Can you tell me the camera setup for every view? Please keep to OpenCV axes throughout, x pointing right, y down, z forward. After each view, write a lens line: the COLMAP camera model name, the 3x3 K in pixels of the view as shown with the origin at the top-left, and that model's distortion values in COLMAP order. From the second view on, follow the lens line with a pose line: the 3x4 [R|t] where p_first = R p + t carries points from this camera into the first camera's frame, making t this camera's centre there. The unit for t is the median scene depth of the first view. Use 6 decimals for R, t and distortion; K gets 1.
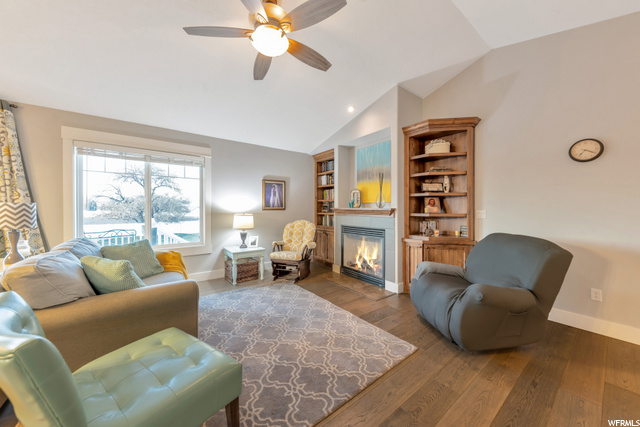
lens RADIAL K [[226.5, 0, 322.7], [0, 226.5, 210.9], [0, 0, 1]] dist [-0.000848, -0.000075]
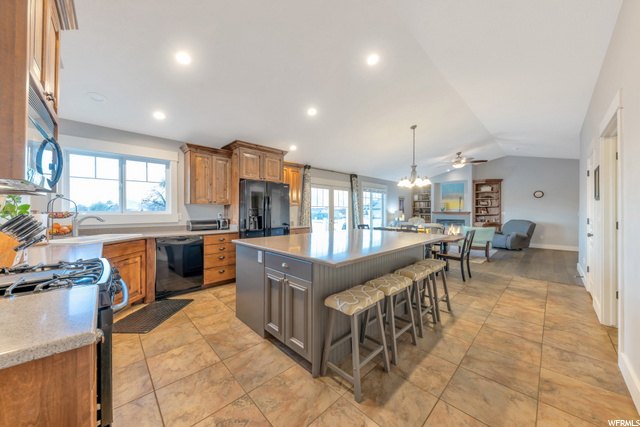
lens RADIAL K [[221.7, 0, 318.0], [0, 221.7, 210.4], [0, 0, 1]] dist [0.011685, -0.000060]
pose [[0.993805, -0.003982, 0.111063, -1.628417], [0.005136, 0.999936, -0.010104, -0.009127], [-0.111015, 0.010612, 0.993762, -1.283318]]
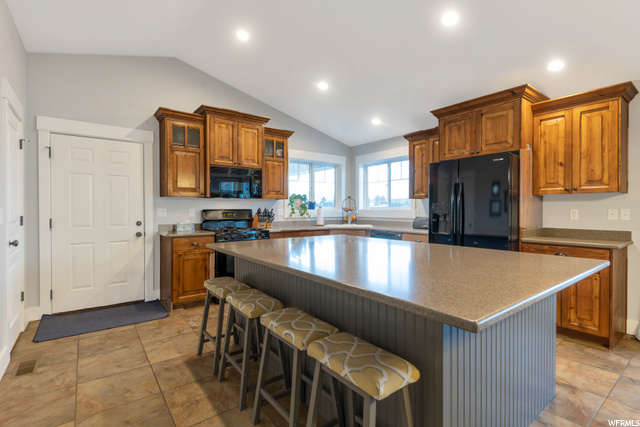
lens RADIAL K [[308.7, 0, 320.0], [0, 308.7, 213.5], [0, 0, 1]] dist [0.002280, 0.000097]
pose [[-0.000896, 0.012112, -0.999926, -0.748318], [-0.006102, 0.999908, 0.012117, -0.001917], [0.999981, 0.006113, -0.000822, -0.563060]]
